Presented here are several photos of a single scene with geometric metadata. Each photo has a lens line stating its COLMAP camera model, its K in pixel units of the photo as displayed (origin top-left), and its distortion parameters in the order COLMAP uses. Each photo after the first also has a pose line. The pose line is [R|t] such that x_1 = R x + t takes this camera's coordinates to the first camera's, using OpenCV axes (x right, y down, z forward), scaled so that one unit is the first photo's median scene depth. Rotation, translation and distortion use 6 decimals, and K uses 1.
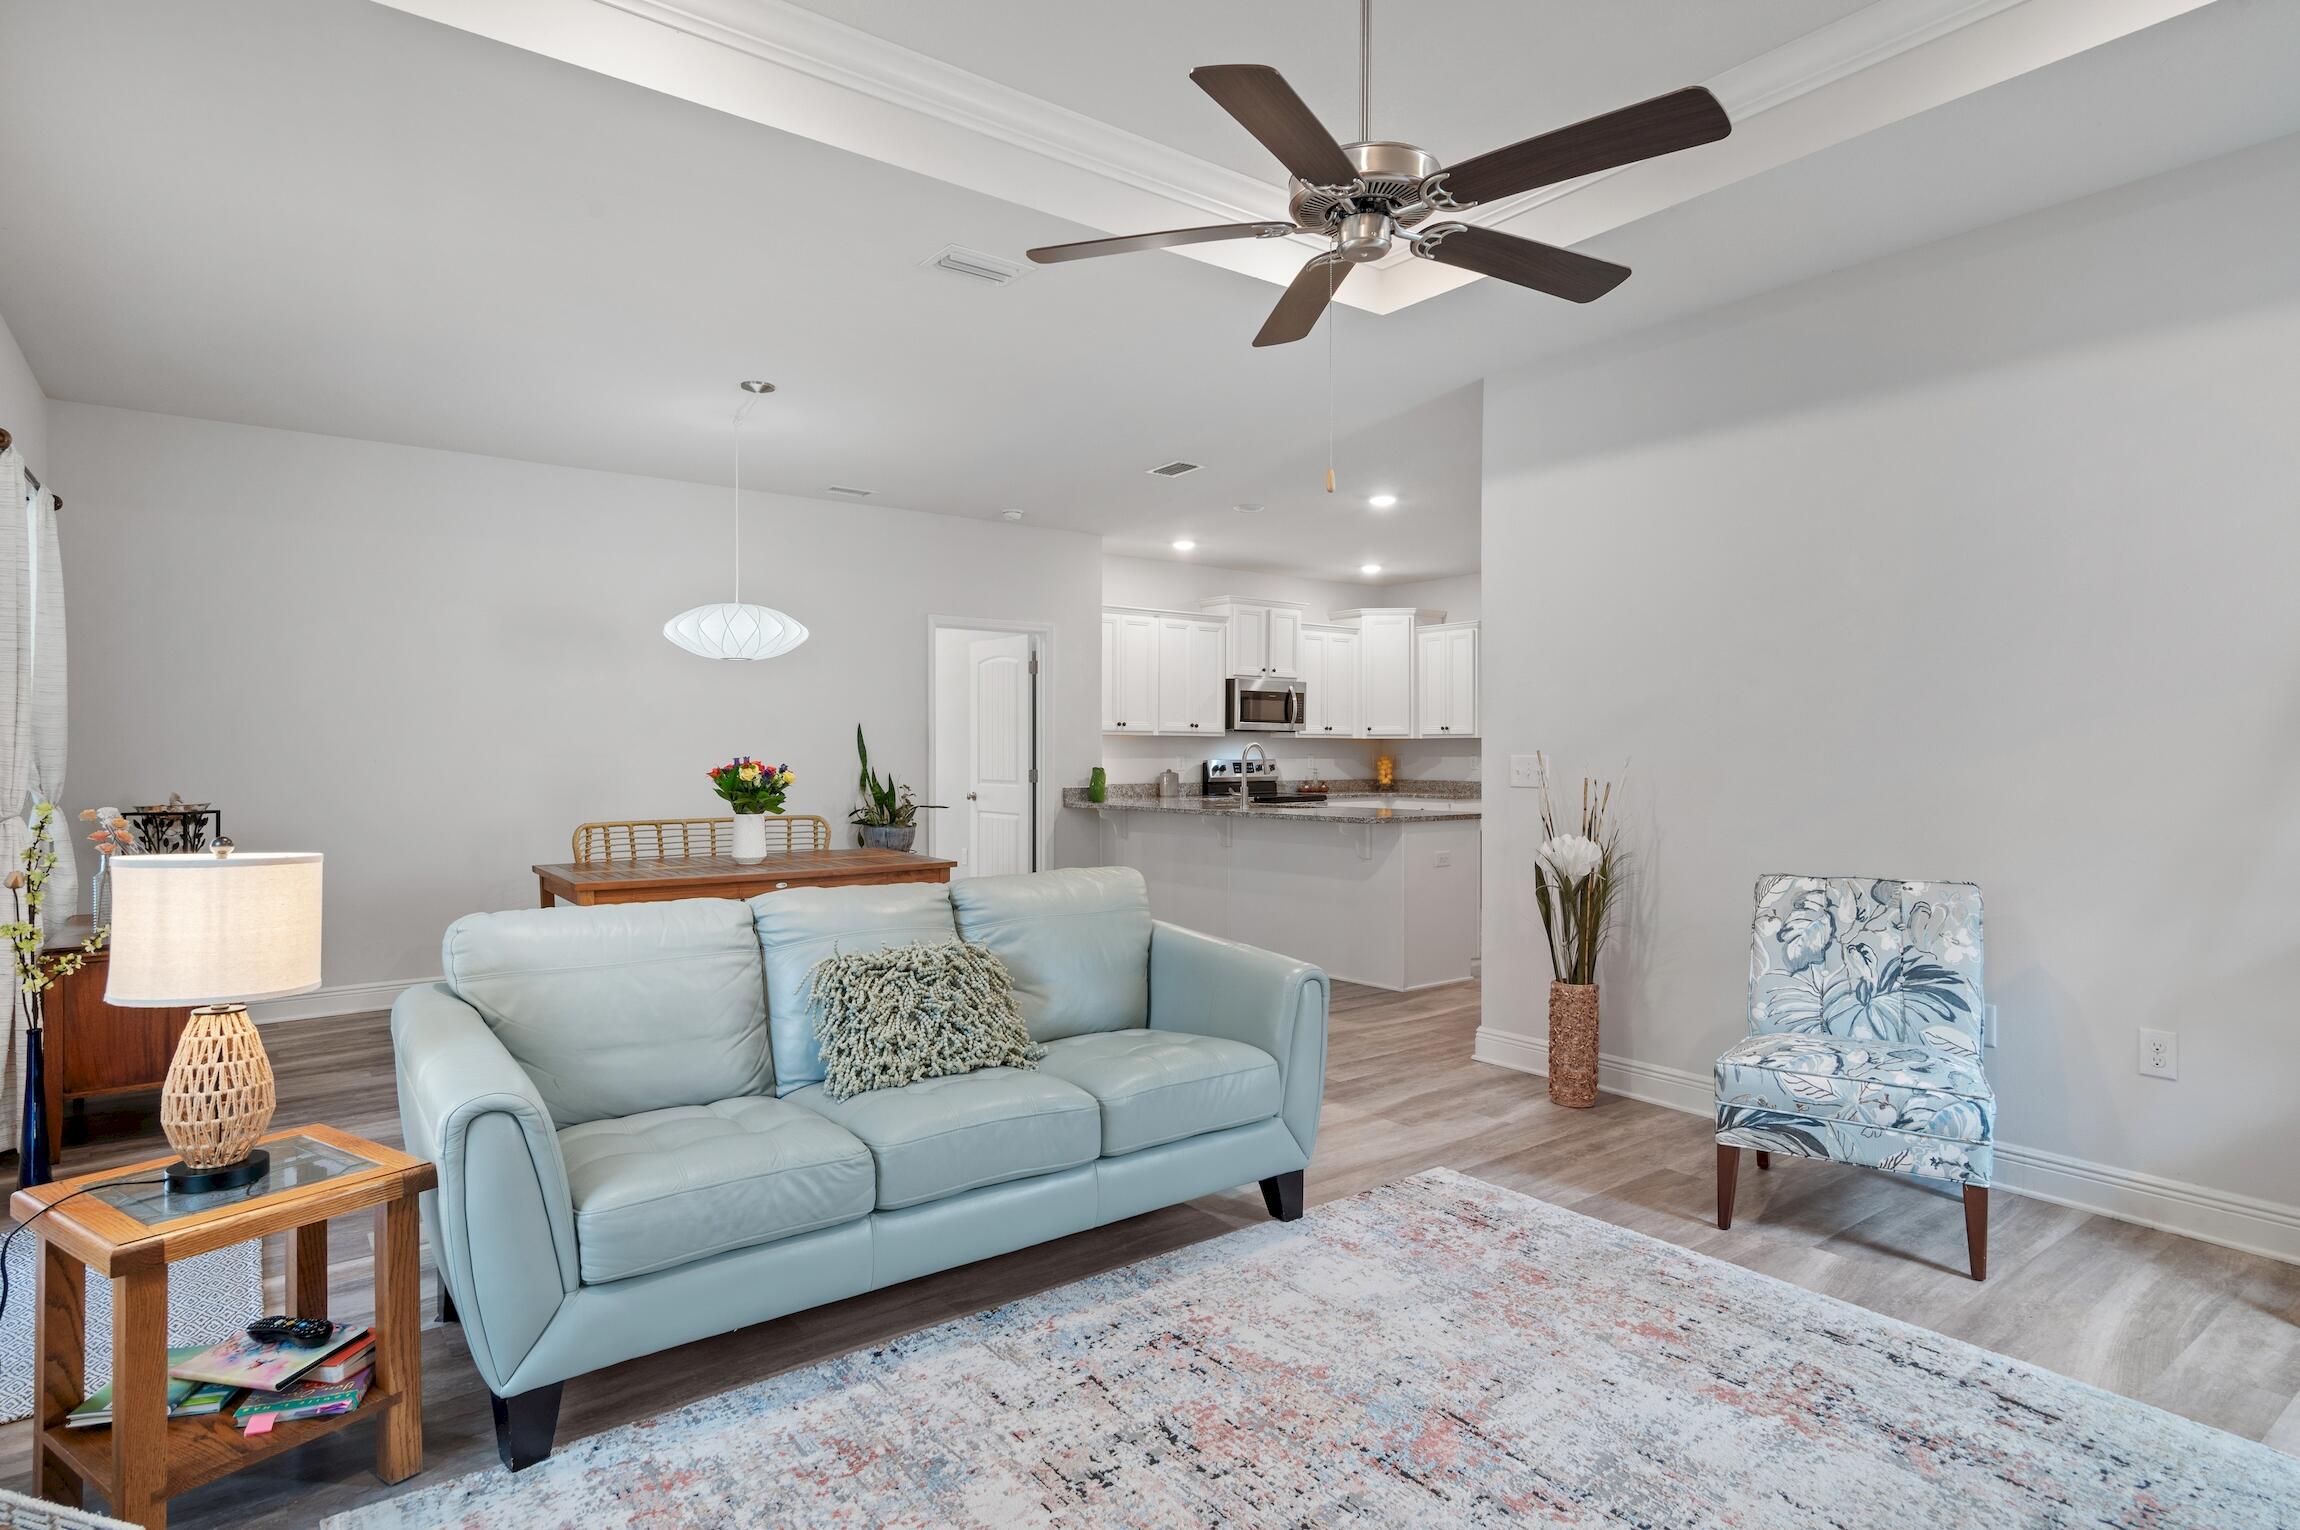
lens RADIAL K [[1218.3, 0, 1144.1], [0, 1218.3, 756.8], [0, 0, 1]] dist [-0.003787, -0.000814]
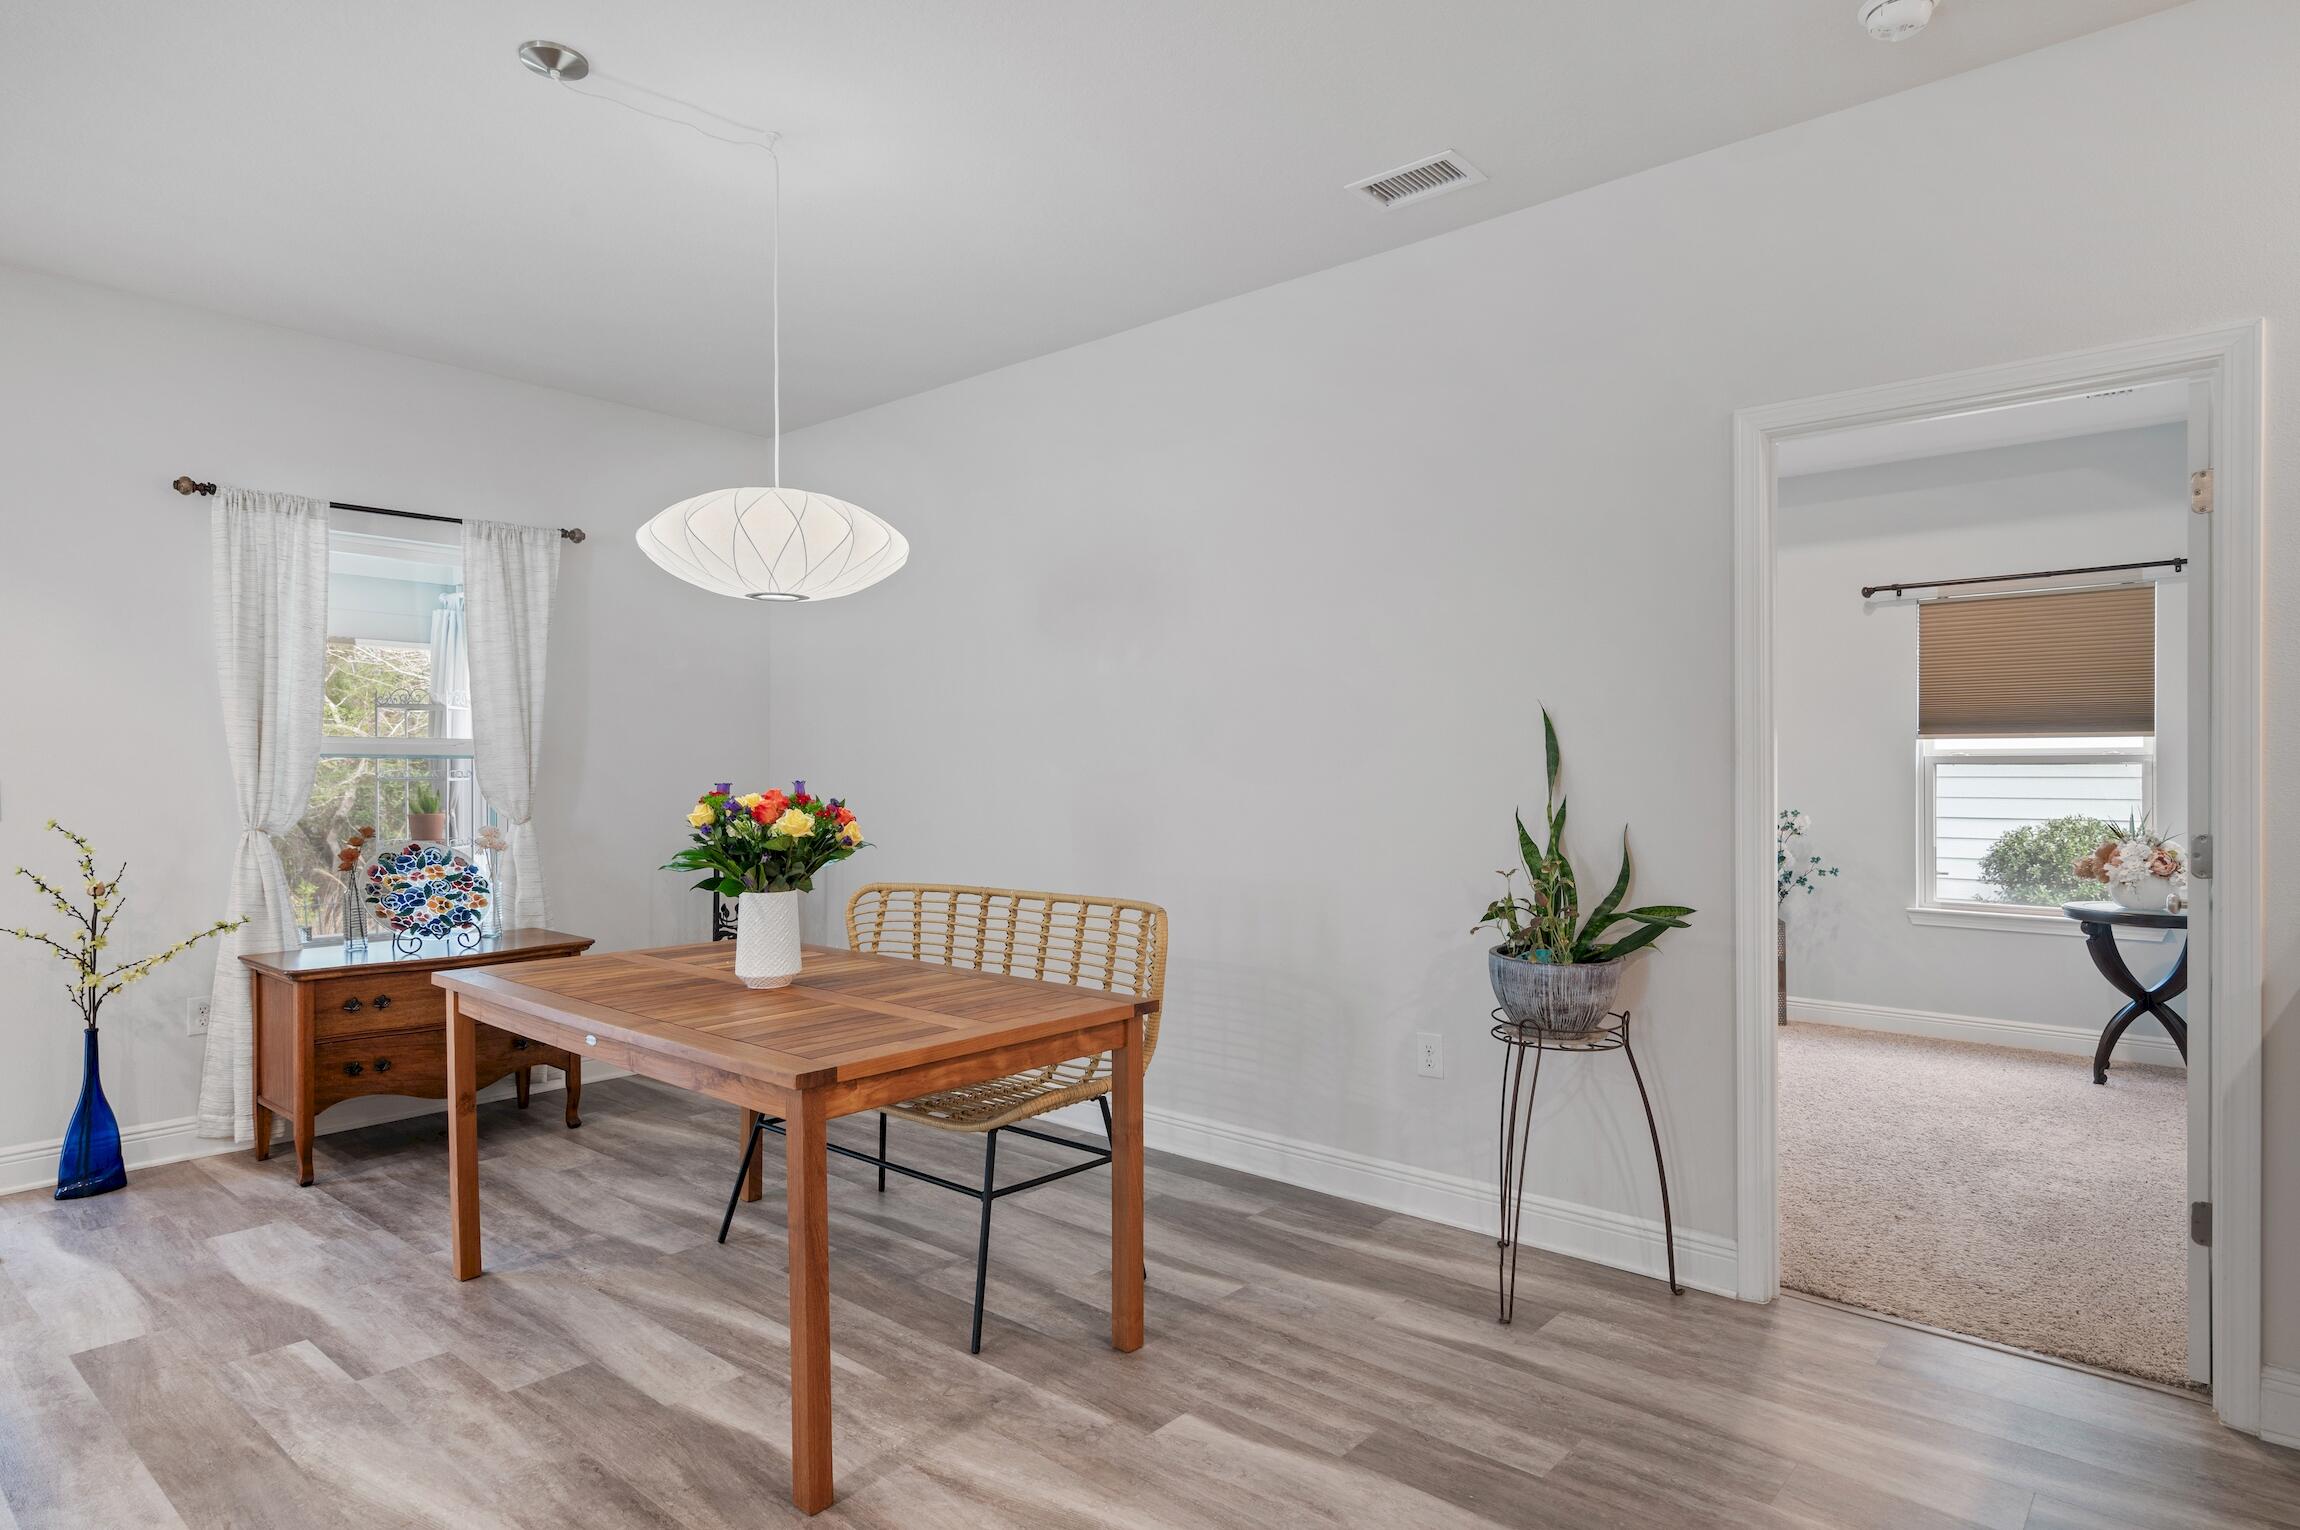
lens RADIAL K [[1276.5, 0, 1154.2], [0, 1276.5, 773.8], [0, 0, 1]] dist [-0.001314, -0.000949]
pose [[0.209147, -0.000499, -0.977884, 0.368300], [-0.006467, 0.999977, -0.001893, -0.003916], [0.977863, 0.006720, 0.209139, 1.583828]]
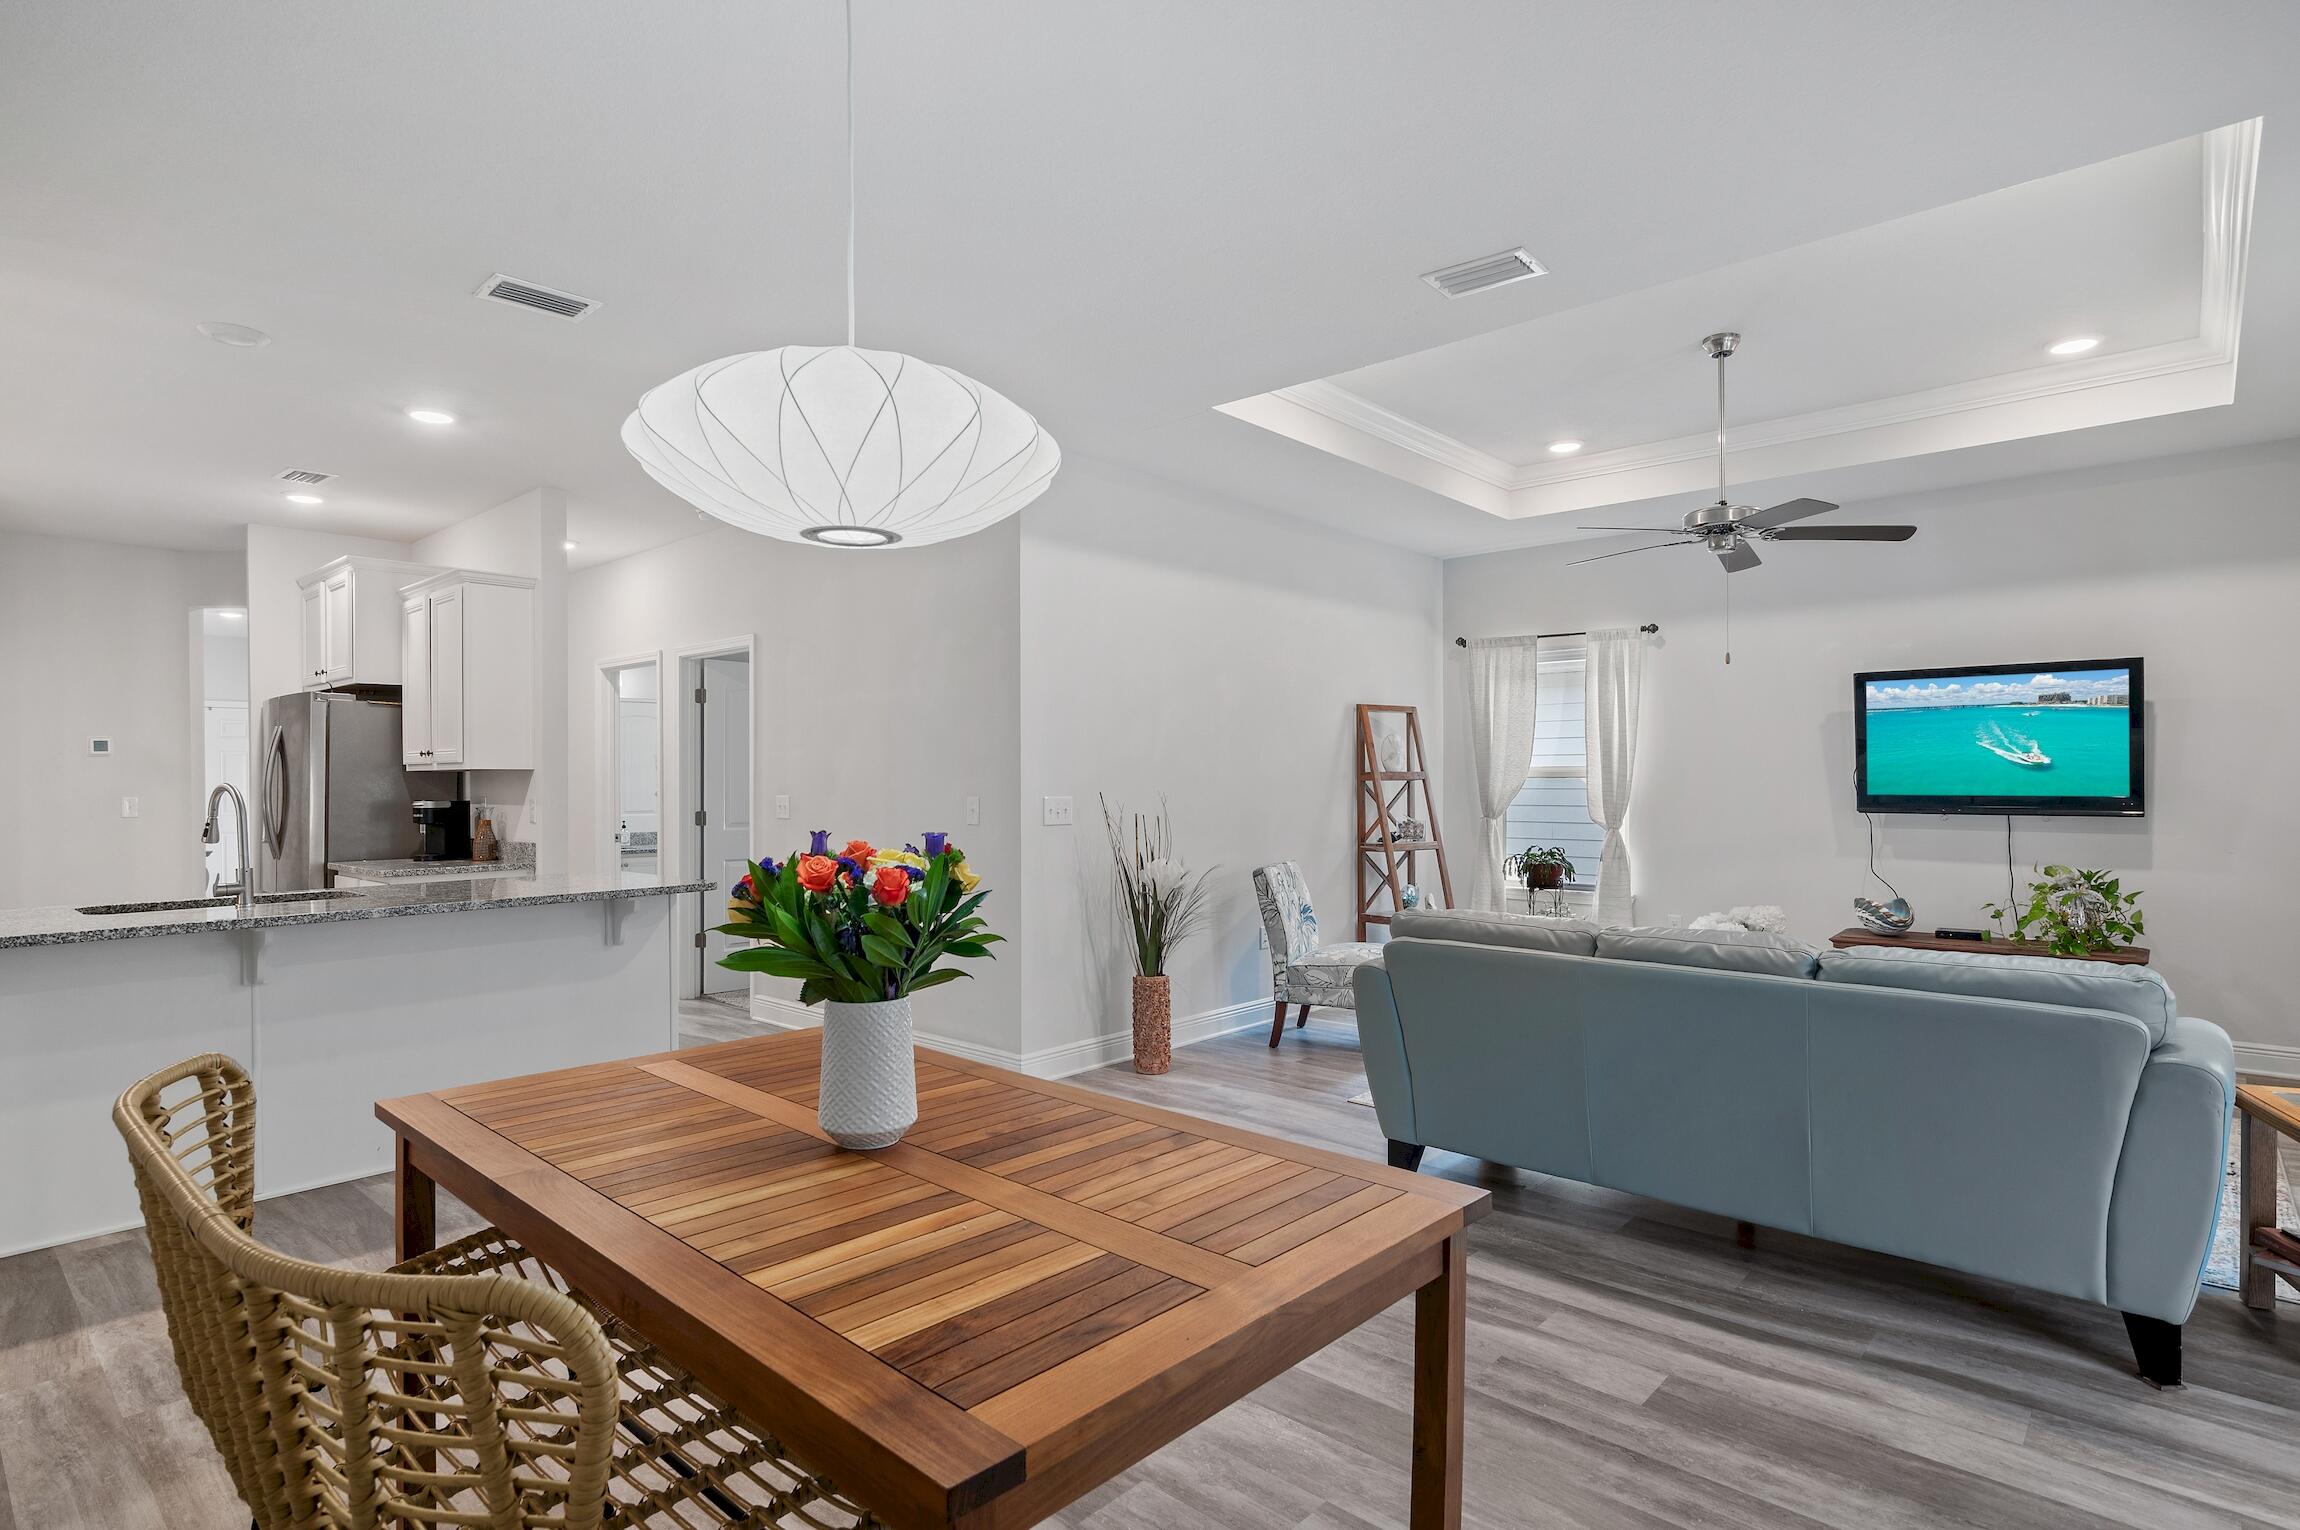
lens RADIAL K [[1181.2, 0, 1135.7], [0, 1181.2, 772.1], [0, 0, 1]] dist [-0.002181, -0.001055]
pose [[-0.181208, 0.006333, 0.983424, -1.030870], [0.009396, 0.999945, -0.004708, -0.024289], [-0.983400, 0.008387, -0.181258, 1.501897]]
